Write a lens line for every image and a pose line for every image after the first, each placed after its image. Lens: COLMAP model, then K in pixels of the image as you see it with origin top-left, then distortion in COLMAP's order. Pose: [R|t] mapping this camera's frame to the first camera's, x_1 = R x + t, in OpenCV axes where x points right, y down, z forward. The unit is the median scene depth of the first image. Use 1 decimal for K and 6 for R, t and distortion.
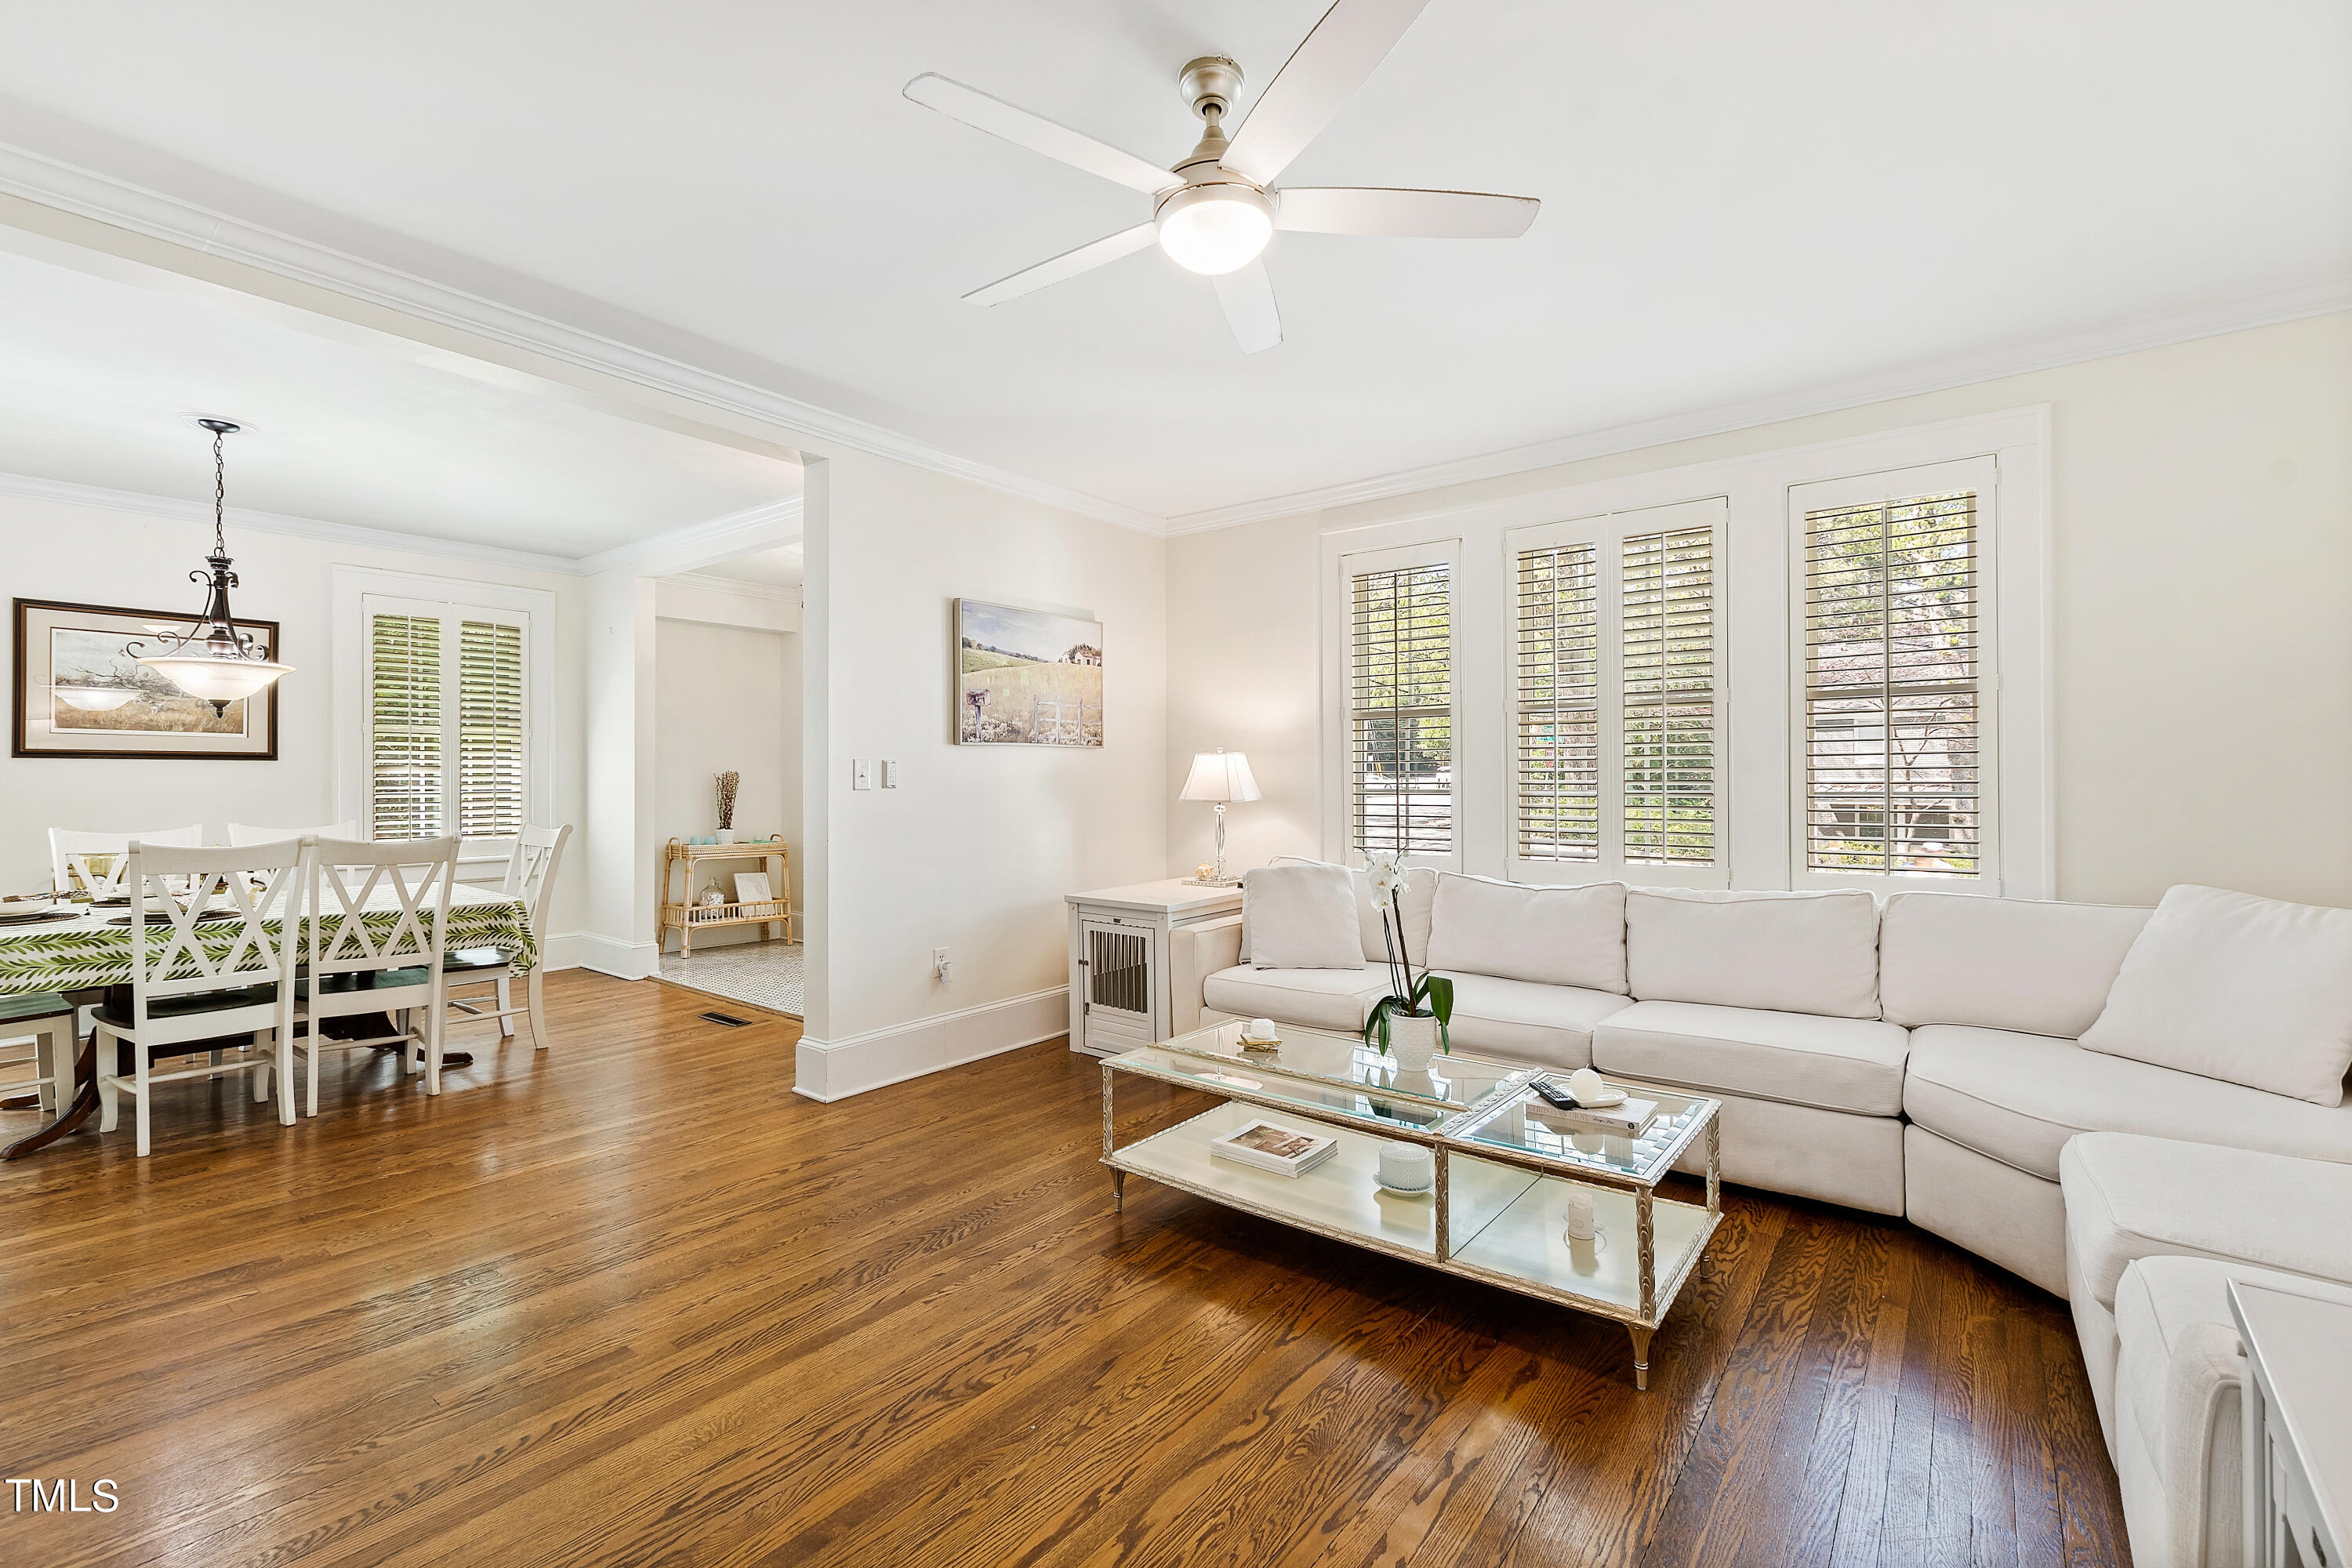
lens RADIAL K [[1036.6, 0, 1152.6], [0, 1036.6, 777.3], [0, 0, 1]] dist [0.003091, -0.000194]
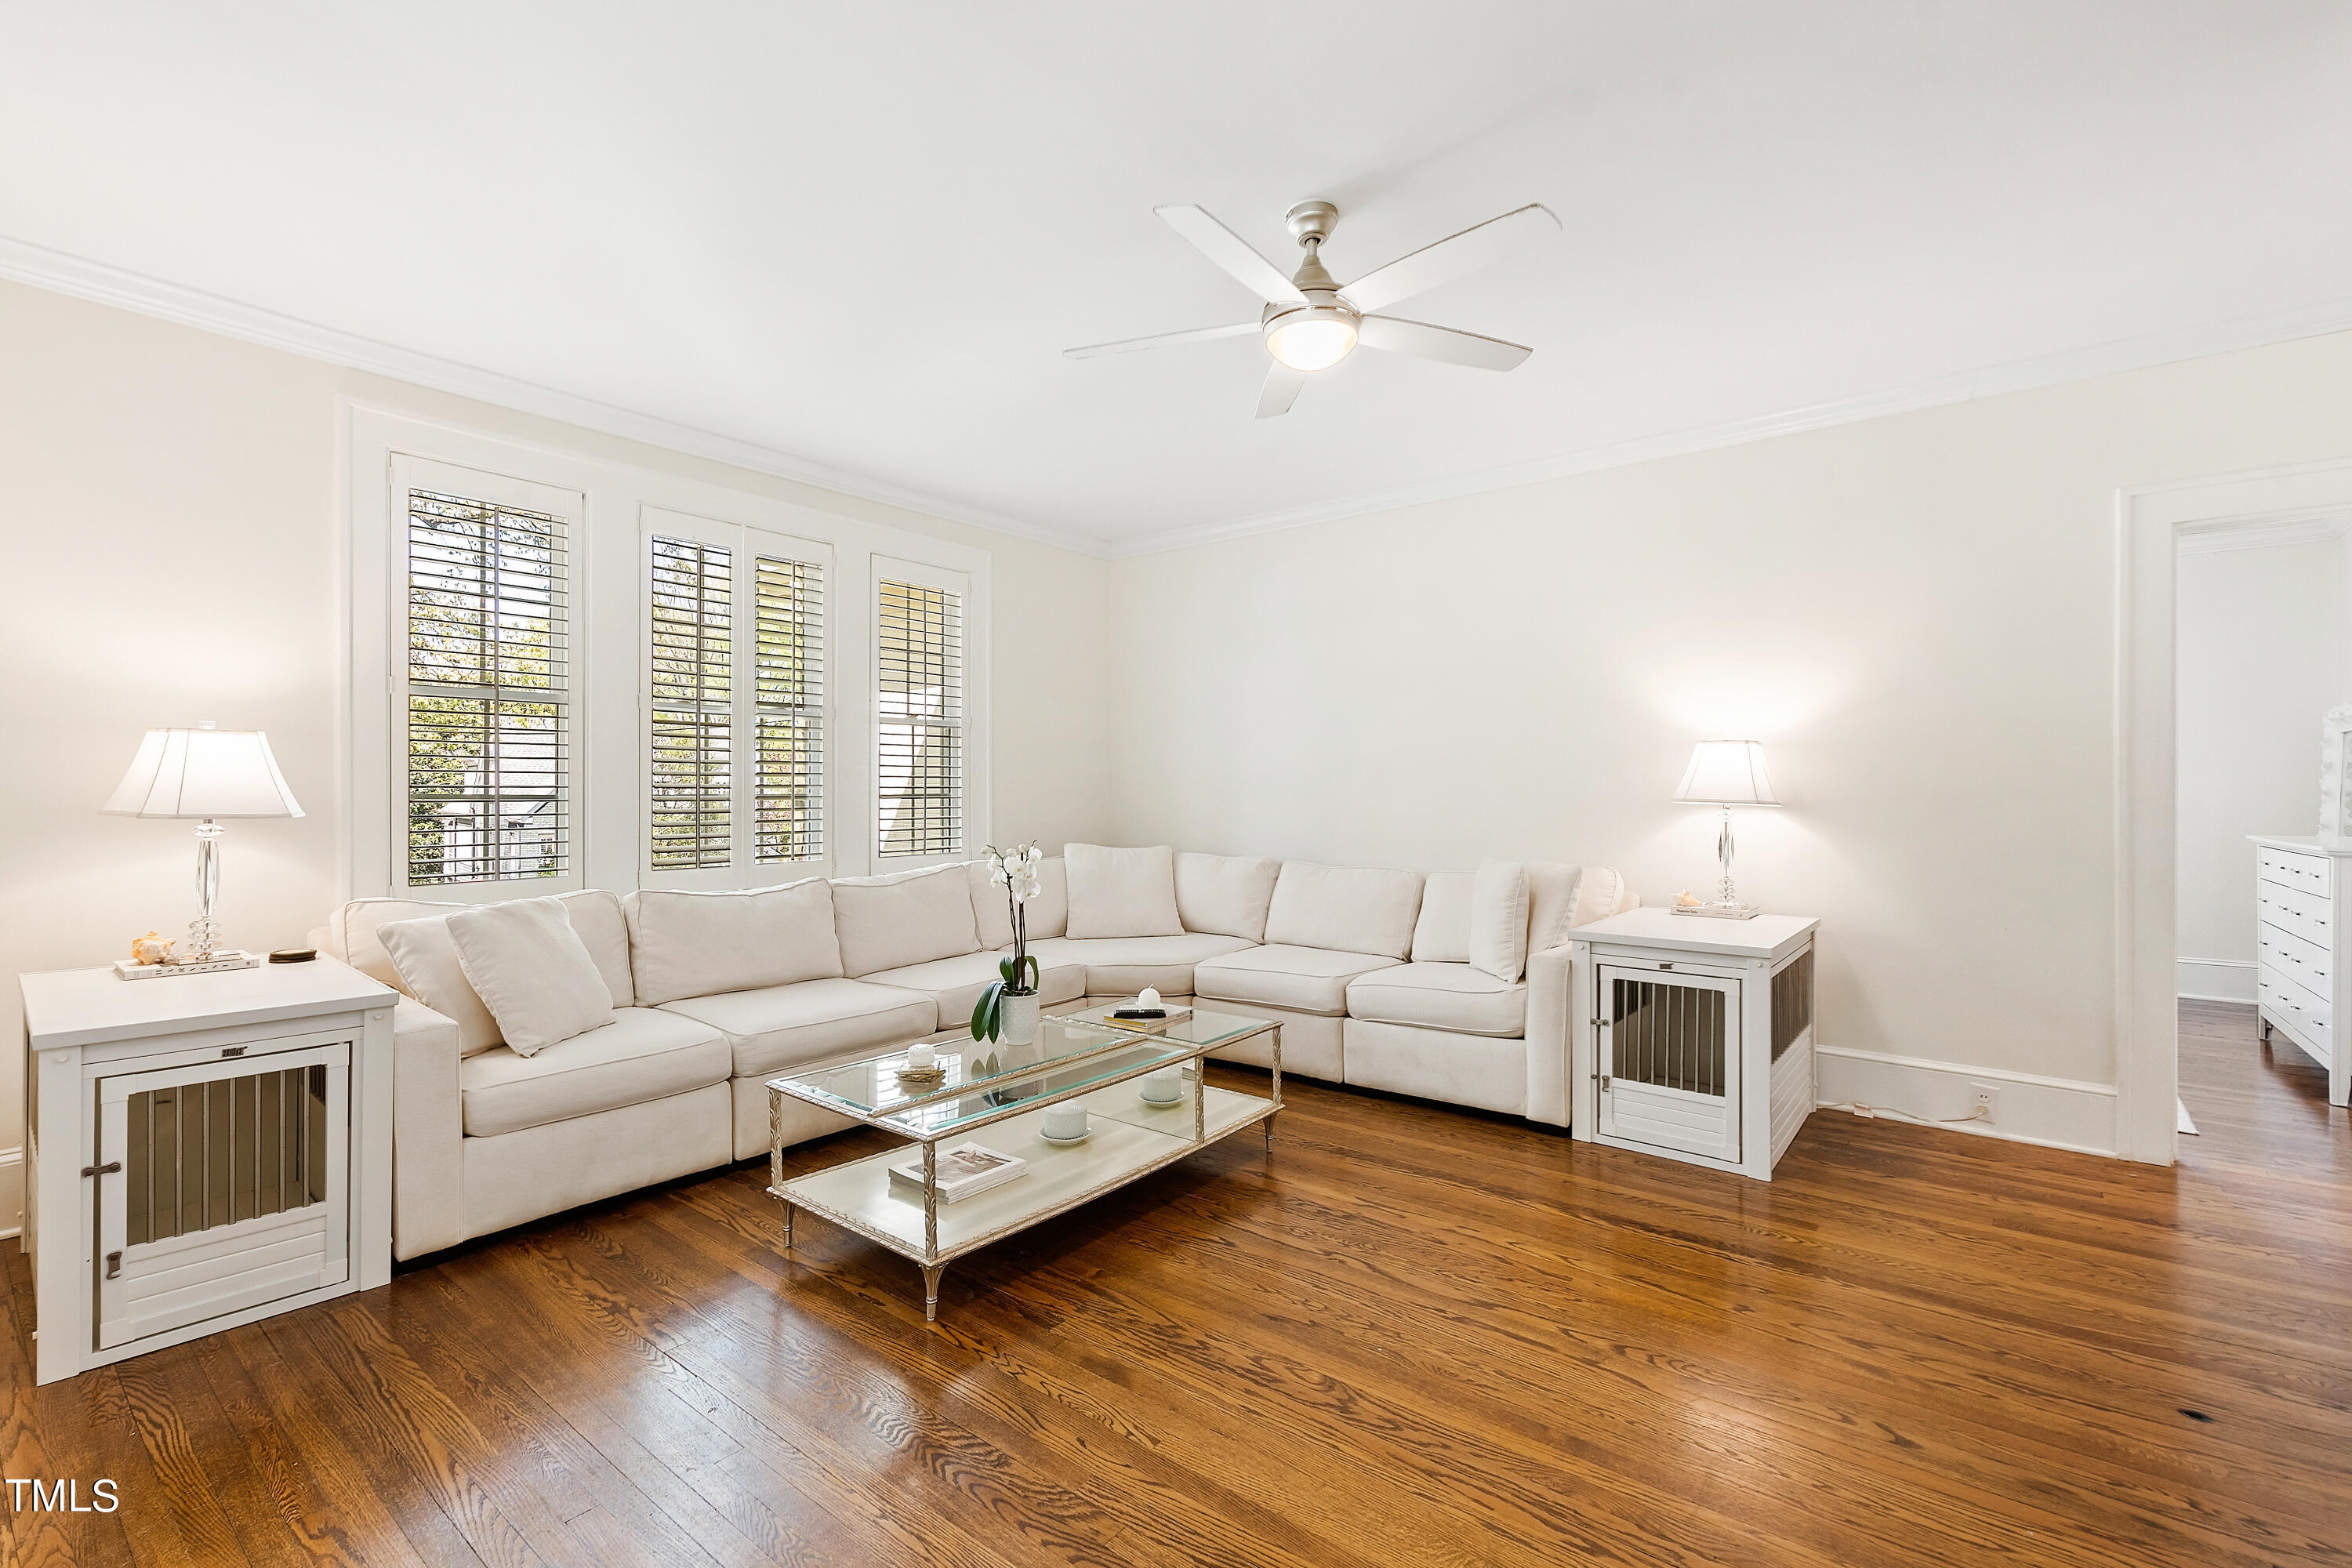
lens RADIAL K [[1036.6, 0, 1152.0], [0, 1036.6, 792.2], [0, 0, 1]] dist [0.003091, -0.000194]
pose [[0.000586, 0.000241, 1.000000, -0.832879], [-0.005398, 0.999985, -0.000238, 0.011316], [-0.999985, -0.005398, 0.000587, 0.832736]]
